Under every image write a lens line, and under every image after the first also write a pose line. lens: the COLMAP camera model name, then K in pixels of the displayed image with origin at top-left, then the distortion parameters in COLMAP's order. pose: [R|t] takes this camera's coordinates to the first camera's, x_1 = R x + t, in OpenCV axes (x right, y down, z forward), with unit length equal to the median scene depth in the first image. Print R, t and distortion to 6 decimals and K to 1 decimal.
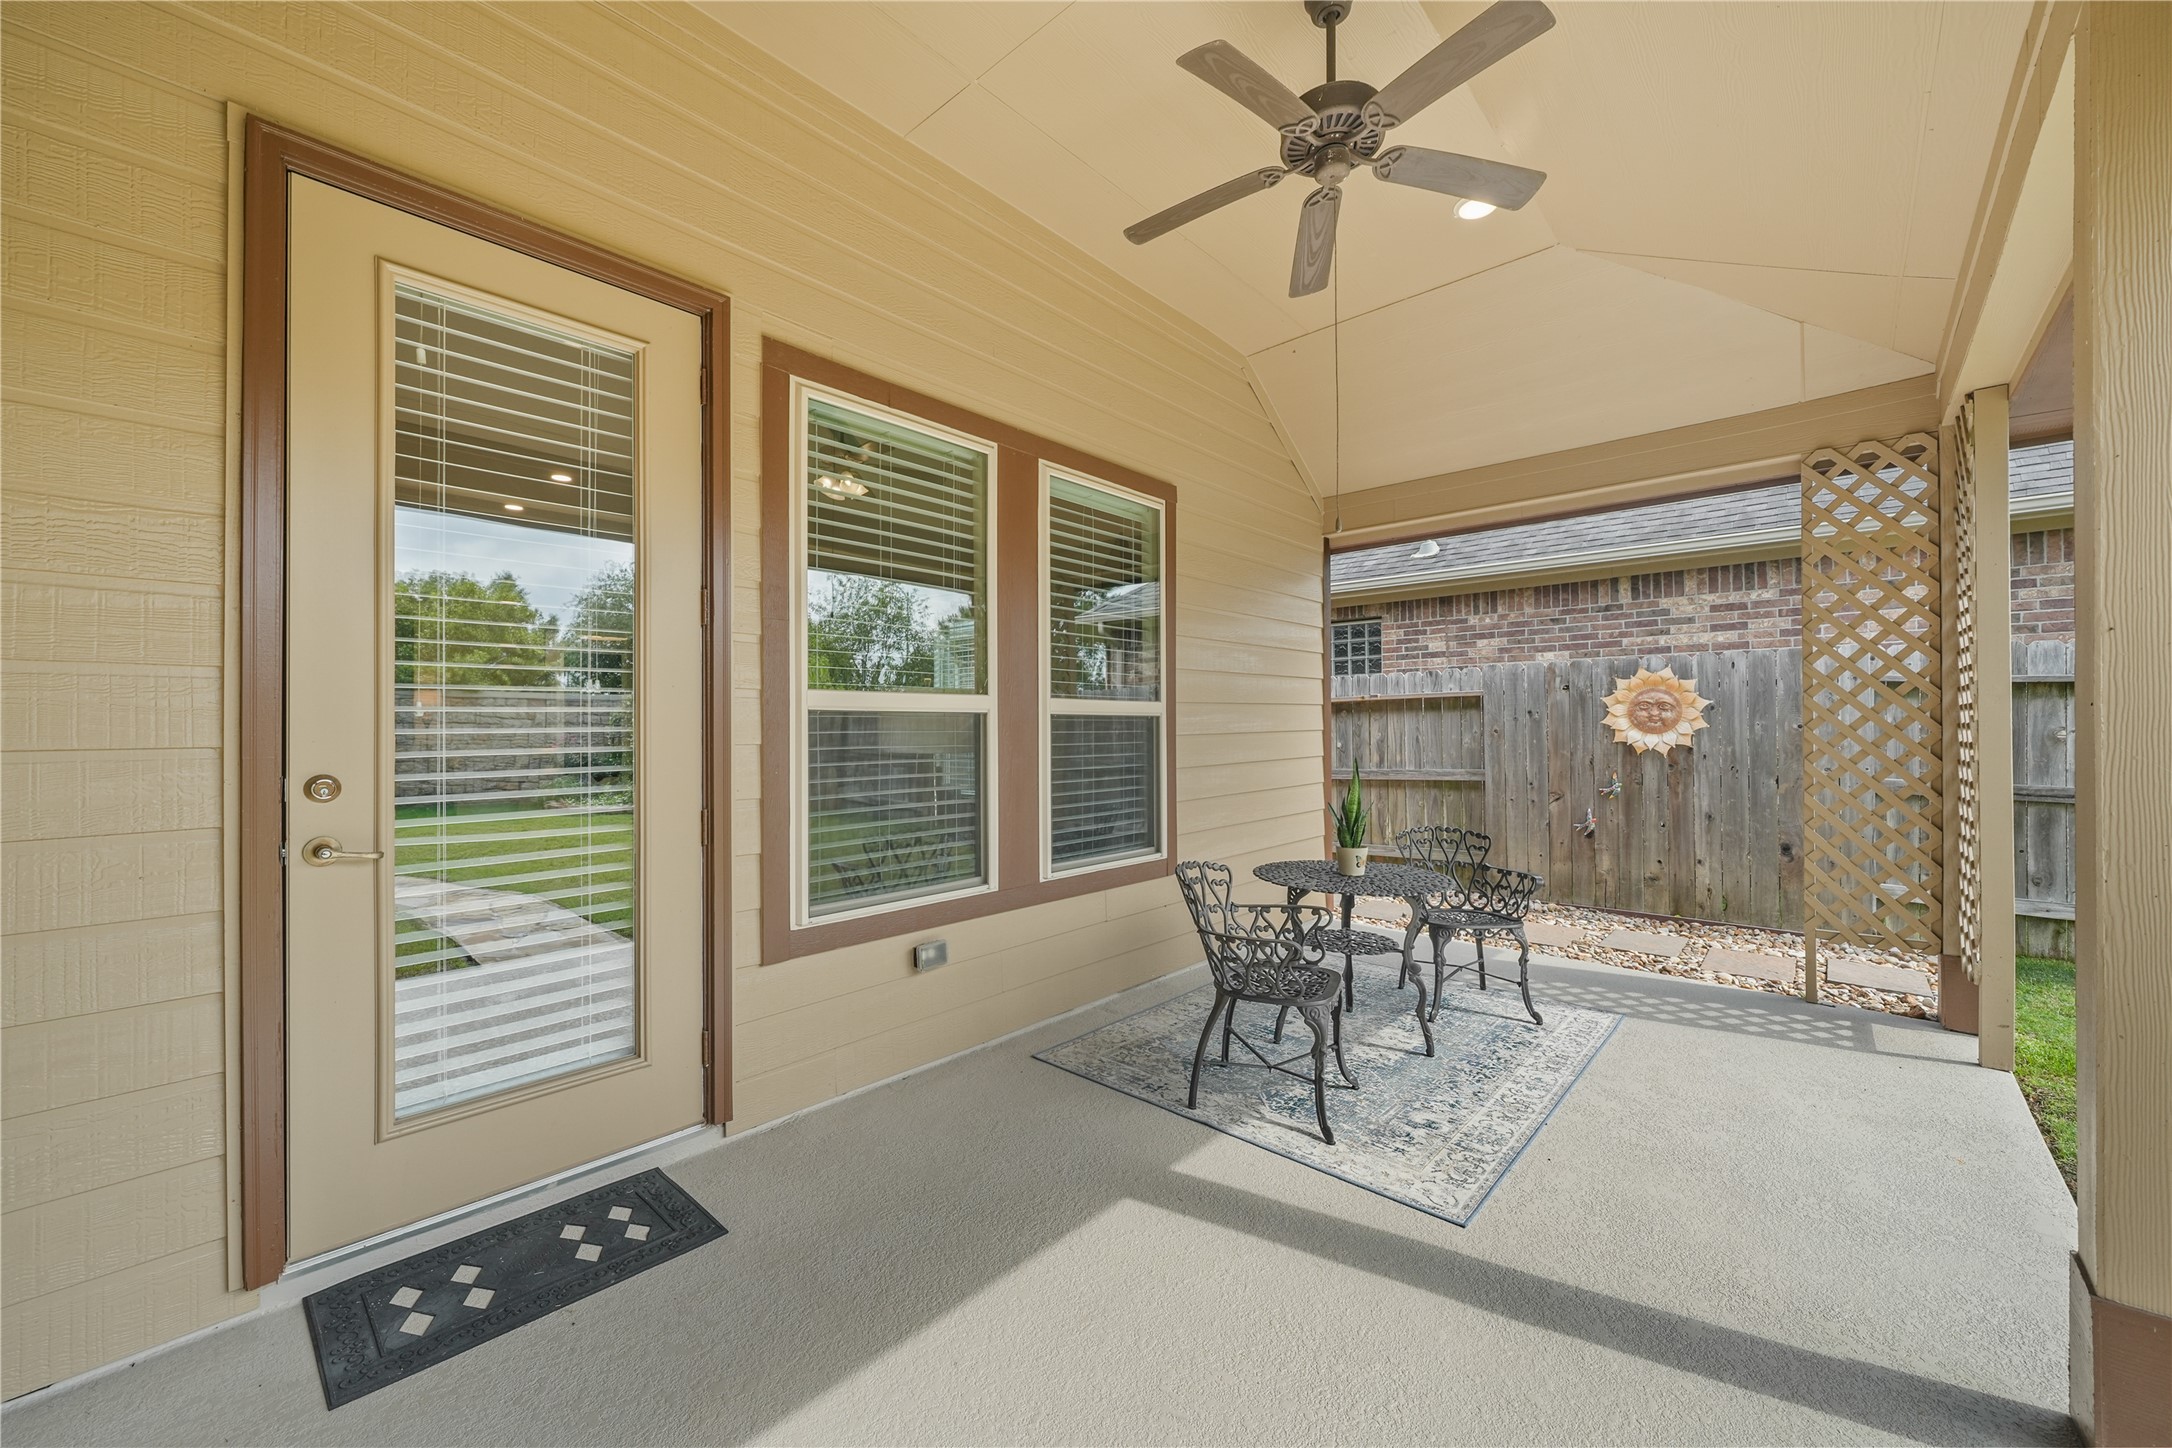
lens RADIAL K [[843.9, 0, 1087.2], [0, 843.9, 725.7], [0, 0, 1]] dist [0.000004, 0.000023]
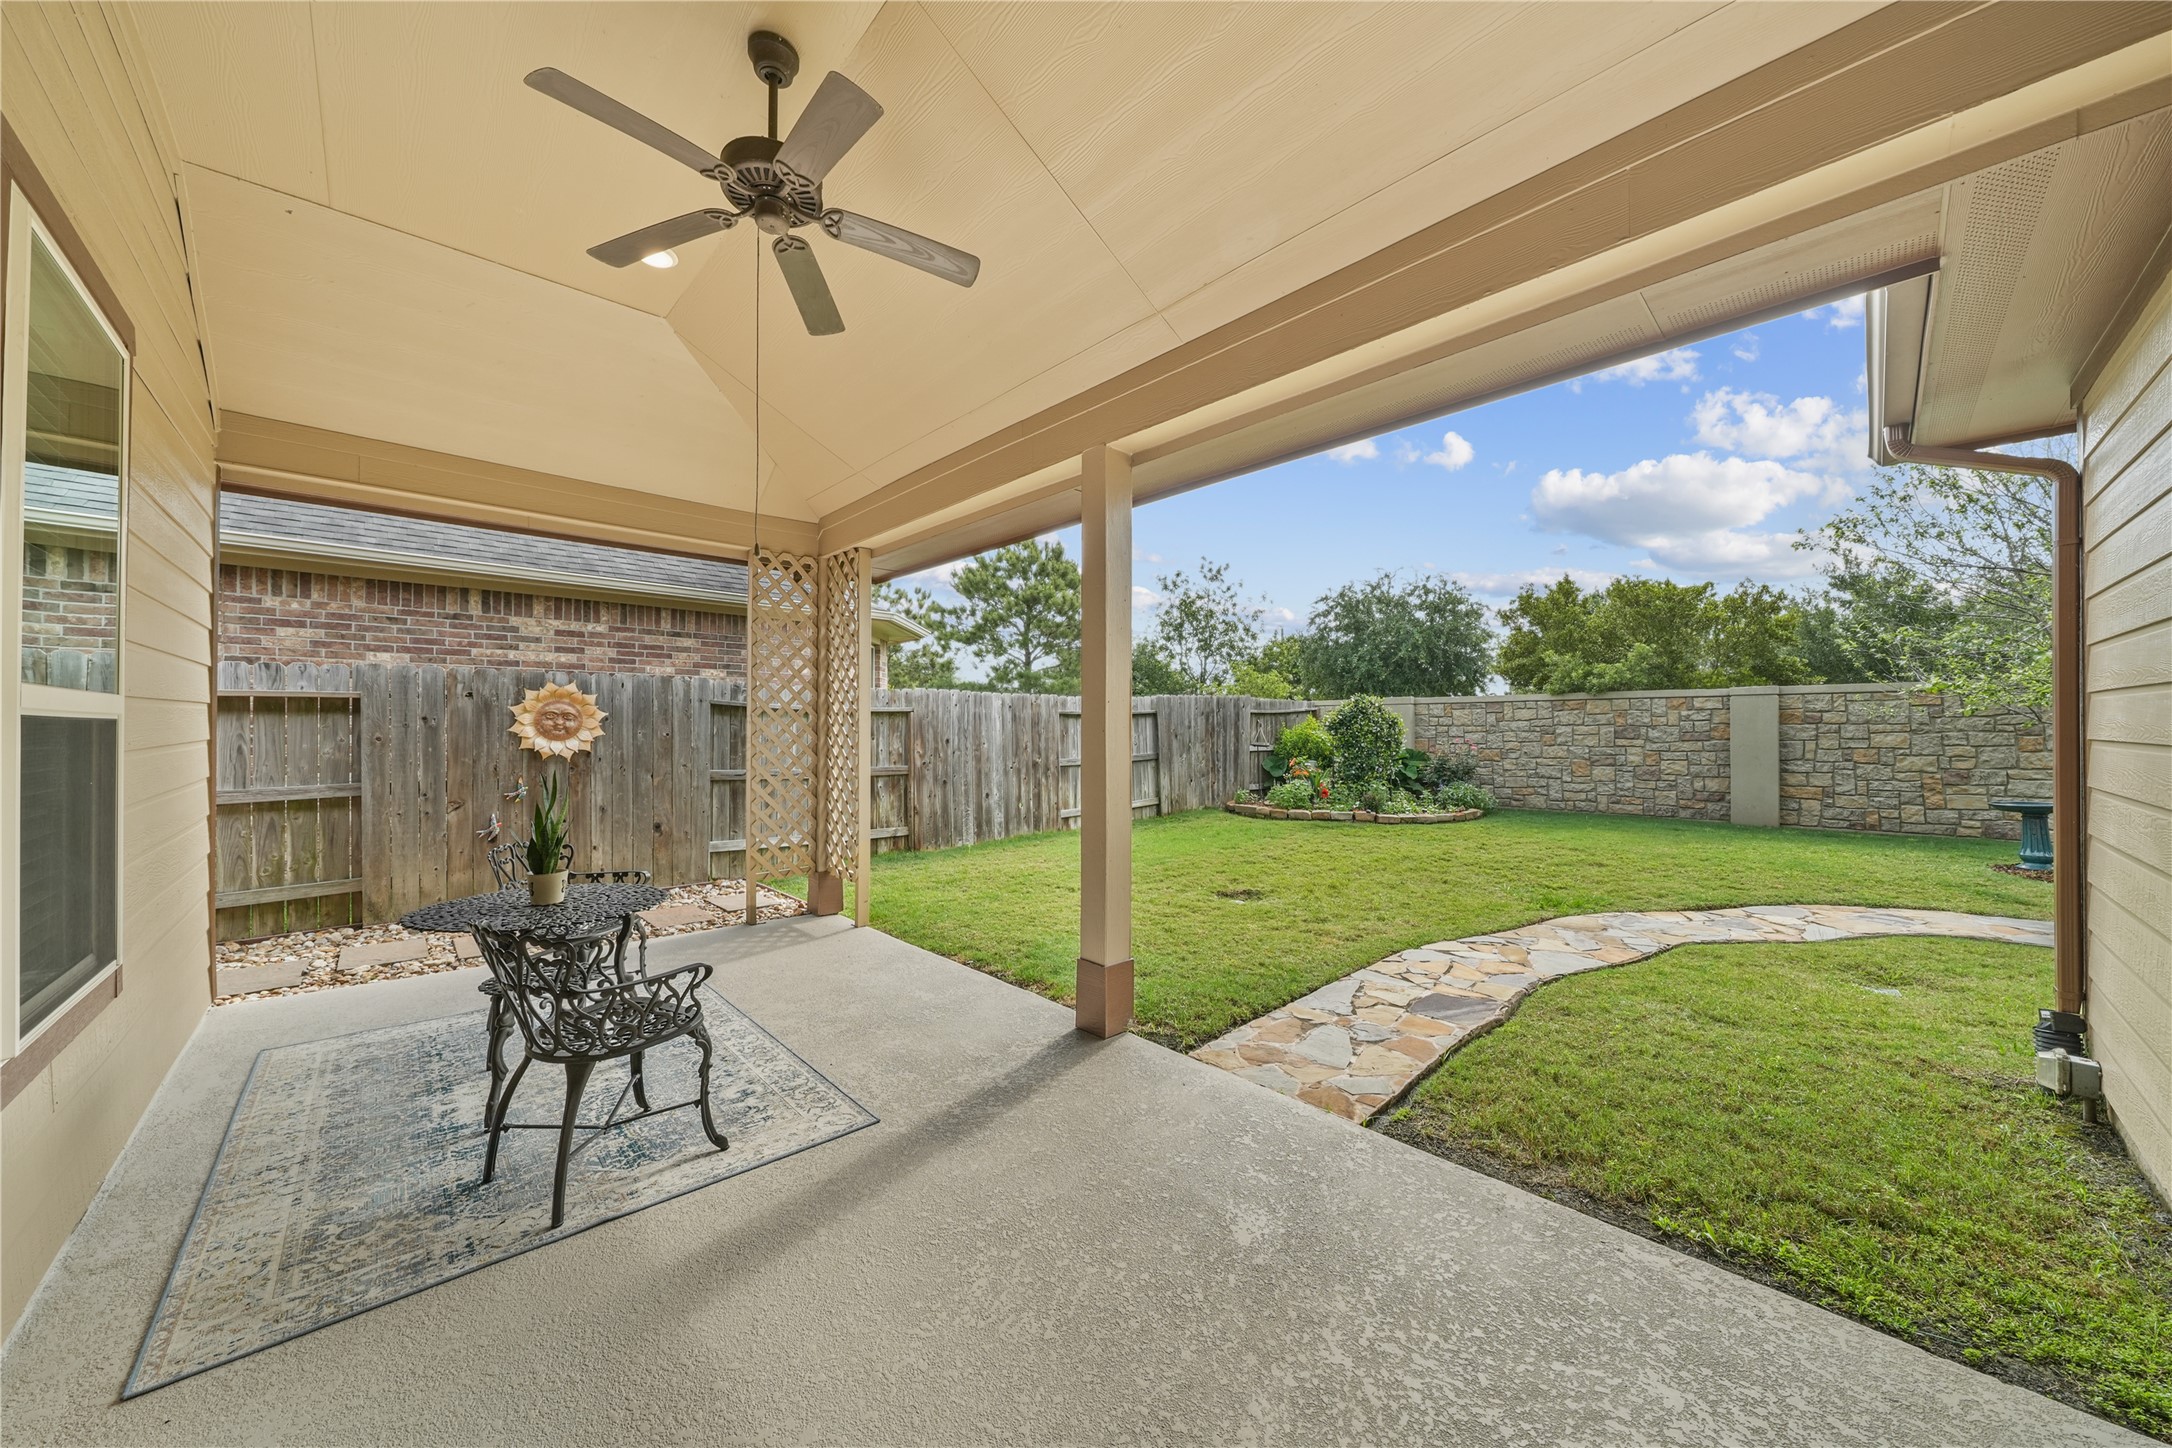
lens RADIAL K [[738.0, 0, 1085.0], [0, 738.0, 723.7], [0, 0, 1]] dist [-0.000552, -0.000083]
pose [[0.085495, 0.014621, 0.996231, -0.234645], [-0.006193, 0.999881, -0.014143, -0.003289], [-0.996319, -0.004961, 0.085576, 0.203441]]
